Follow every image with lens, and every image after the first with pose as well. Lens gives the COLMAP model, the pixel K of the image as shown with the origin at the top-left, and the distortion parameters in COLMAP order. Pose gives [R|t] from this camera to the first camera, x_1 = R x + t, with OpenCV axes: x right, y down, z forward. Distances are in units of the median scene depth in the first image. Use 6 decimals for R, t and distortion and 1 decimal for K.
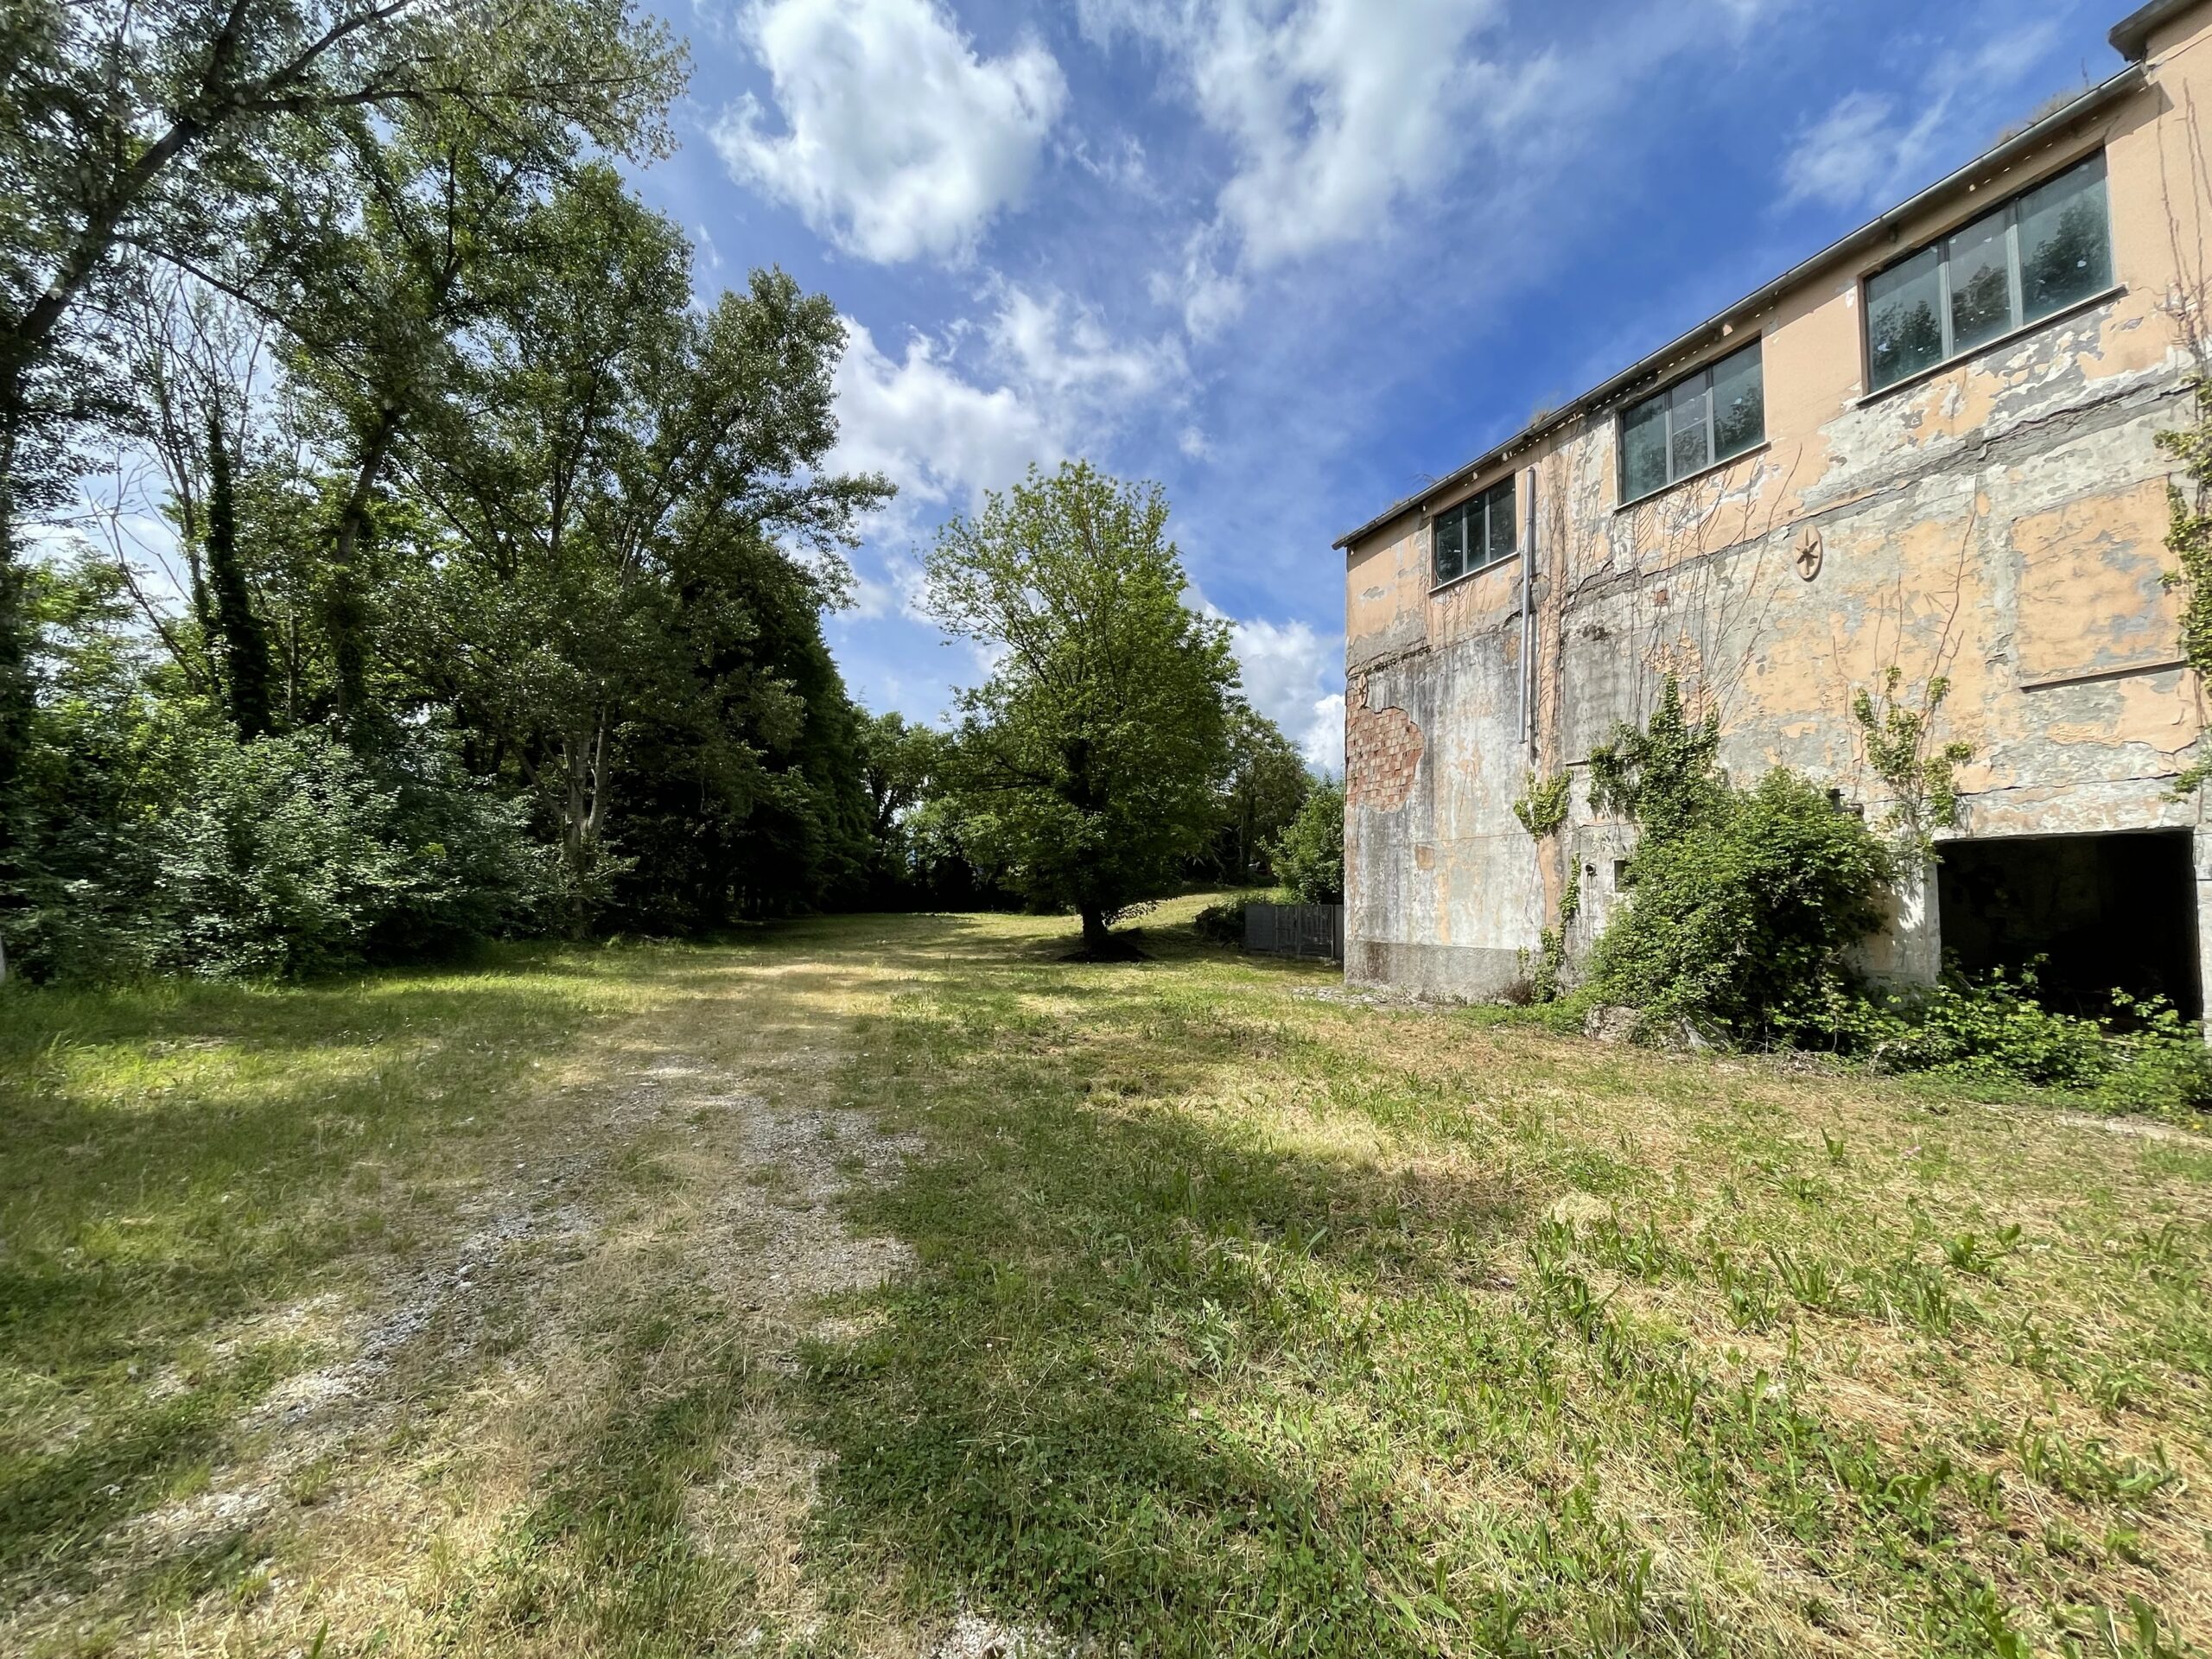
lens RADIAL K [[892.9, 0, 1110.1], [0, 892.9, 835.0], [0, 0, 1]] dist [0.000109, 0.000088]
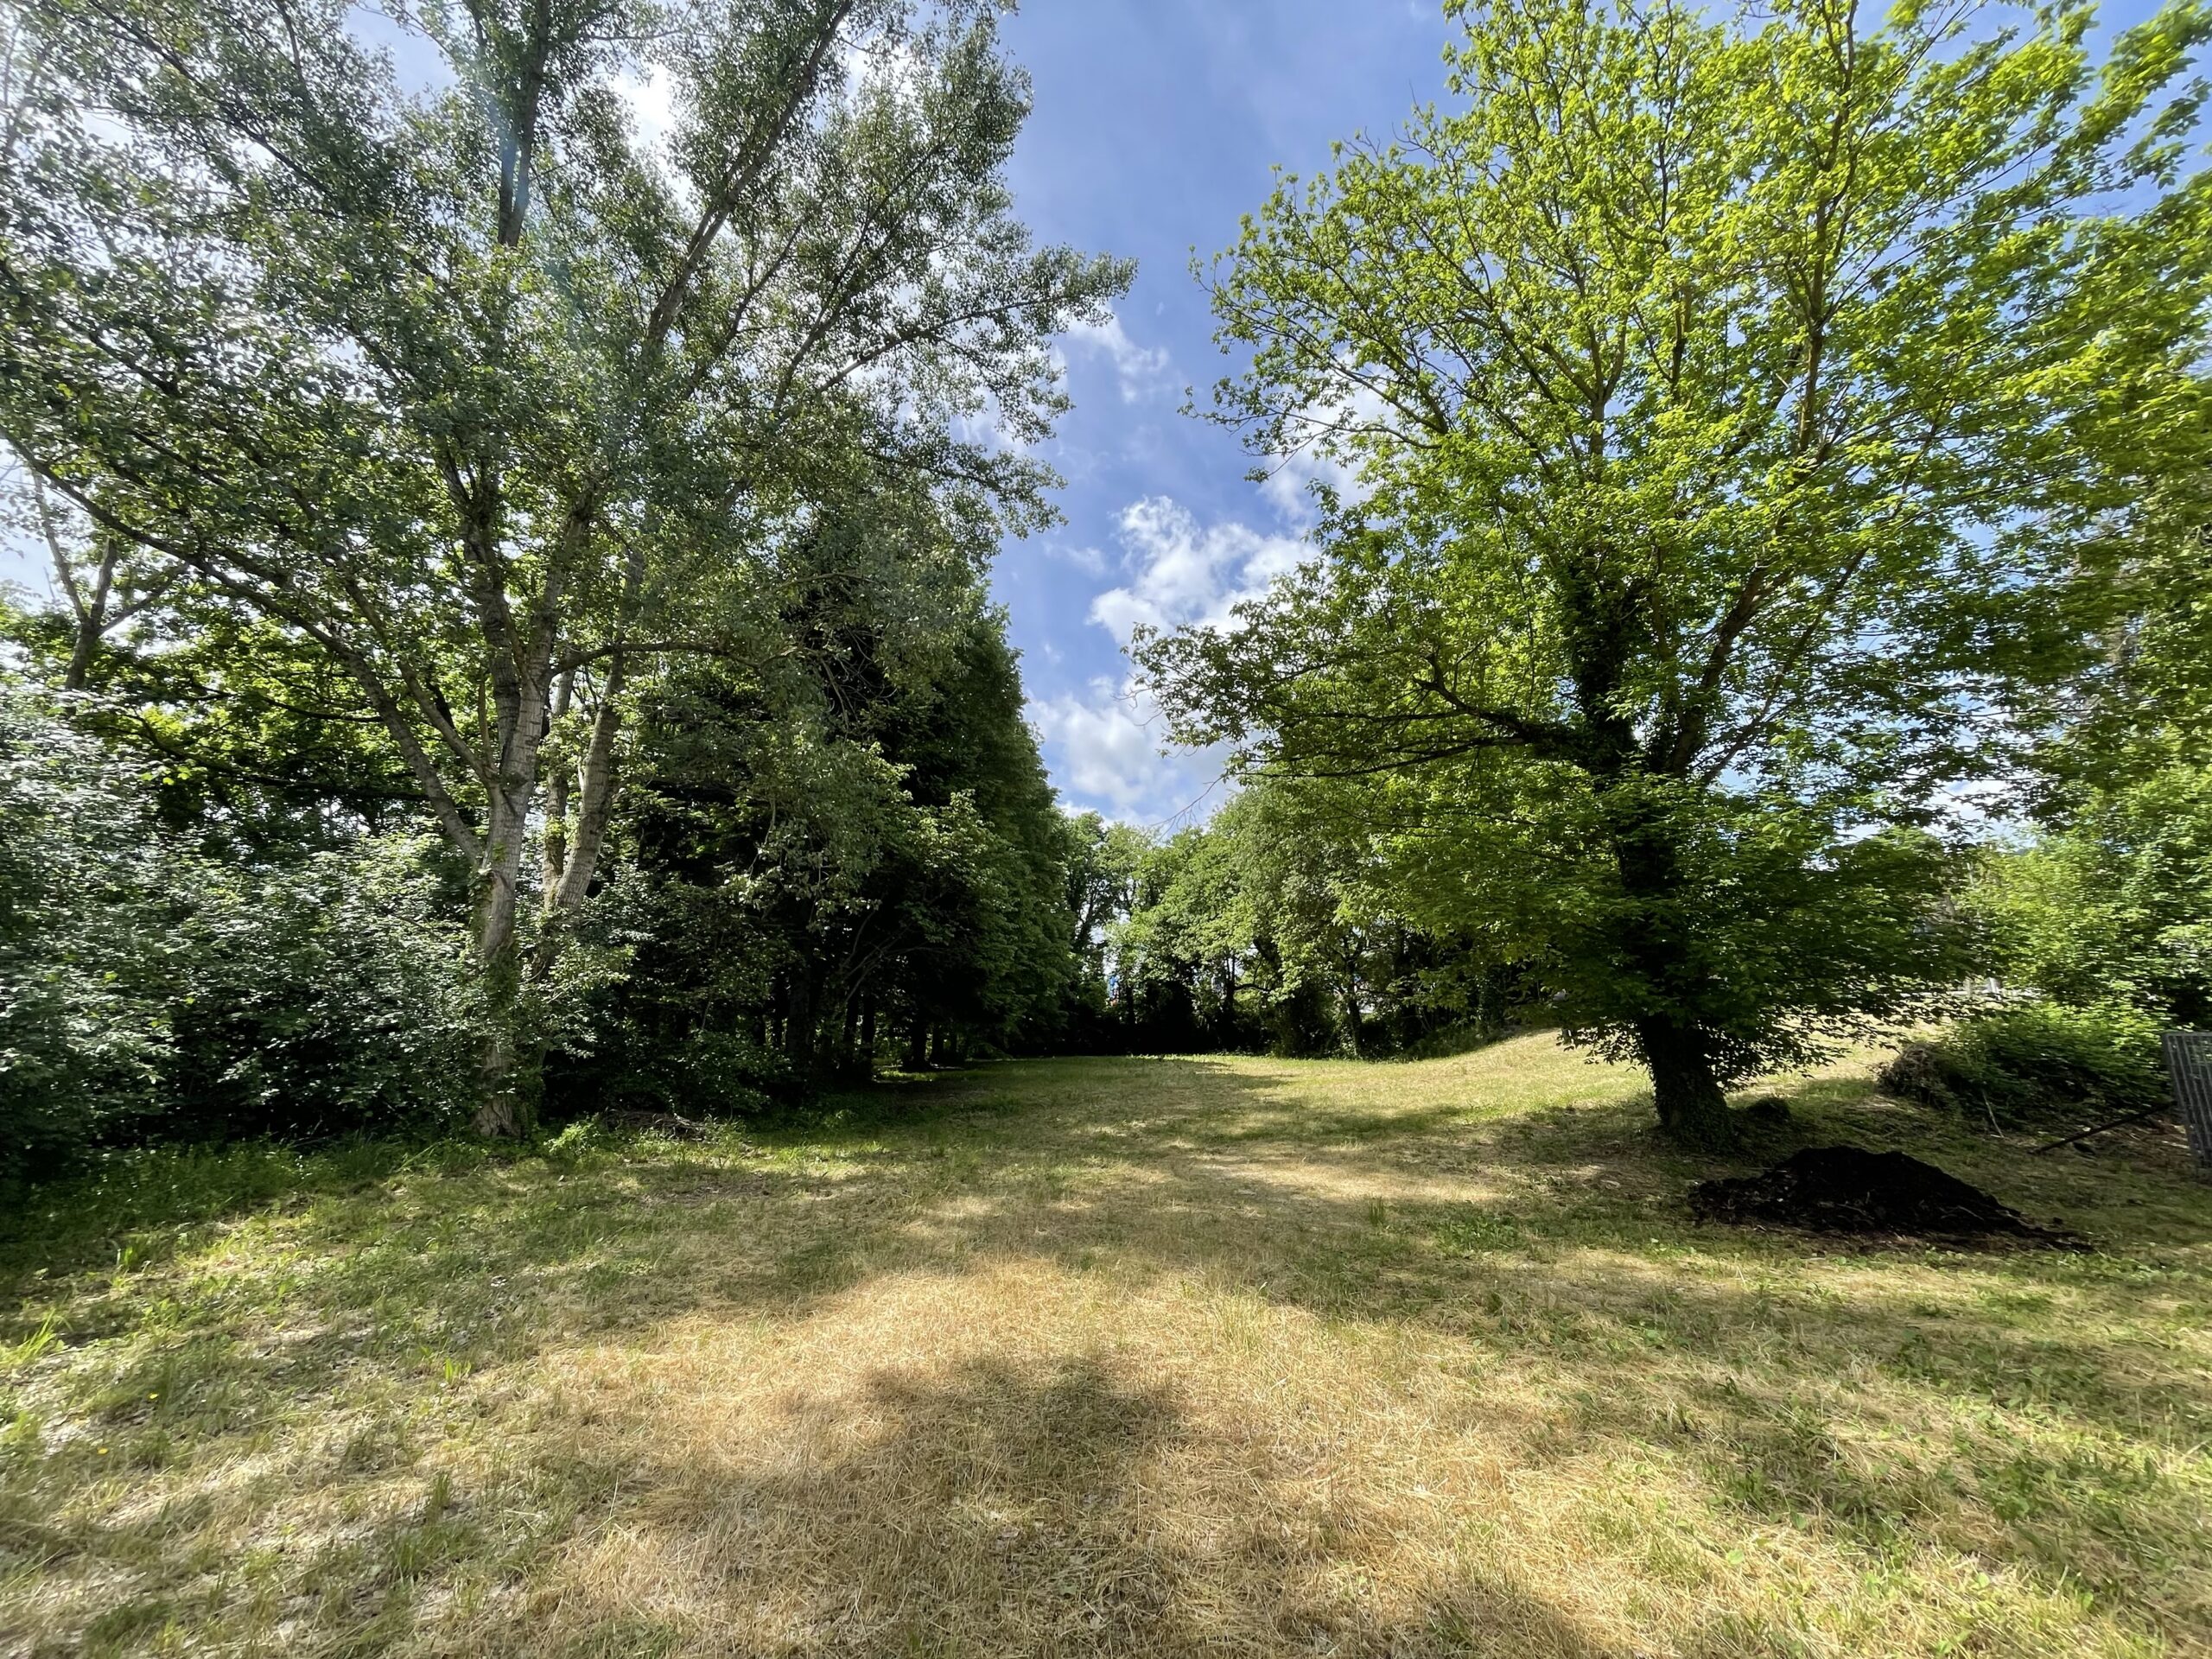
lens RADIAL K [[892.9, 0, 1110.1], [0, 892.9, 835.0], [0, 0, 1]] dist [0.000109, 0.000088]
pose [[0.979237, -0.060068, -0.193617, -0.449969], [0.030339, 0.987760, -0.153000, 0.107521], [0.200438, 0.143949, 0.969073, 1.387315]]
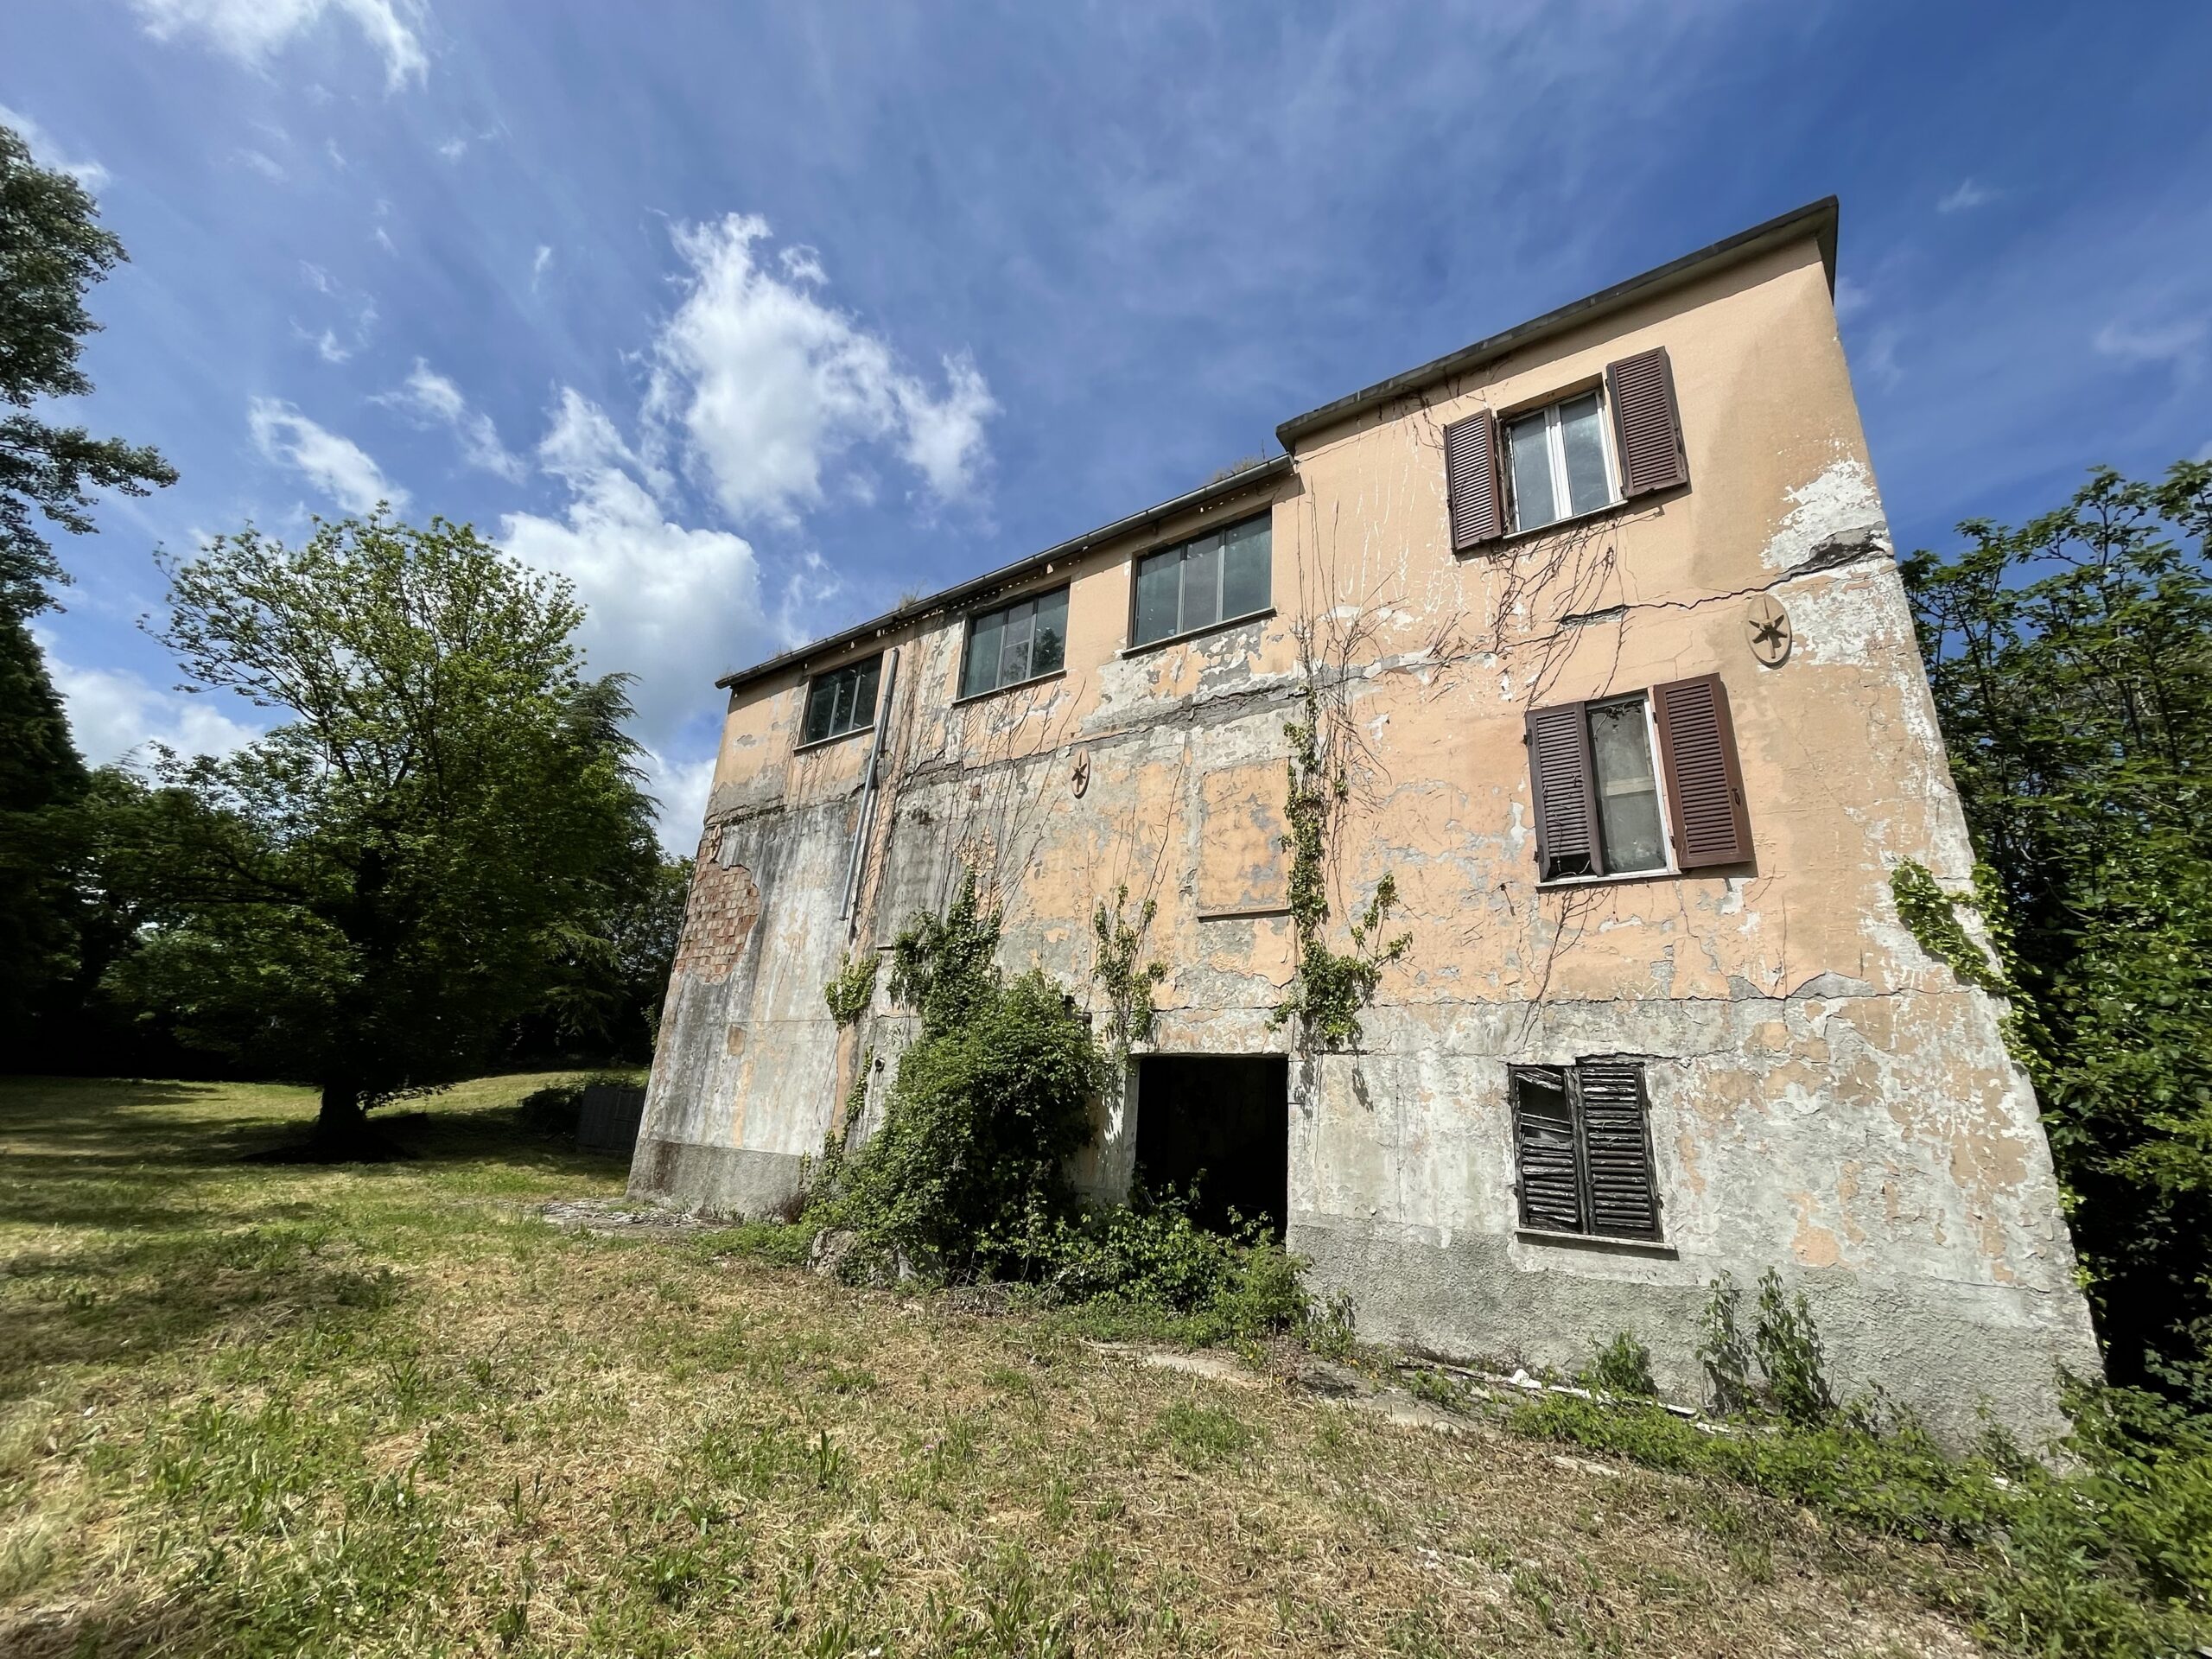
lens RADIAL K [[892.9, 0, 1110.1], [0, 892.9, 835.0], [0, 0, 1]] dist [0.000109, 0.000088]
pose [[0.843895, 0.185537, 0.503405, 0.246311], [-0.080372, 0.971431, -0.223300, -0.005123], [-0.530454, 0.147982, 0.834698, 0.081193]]
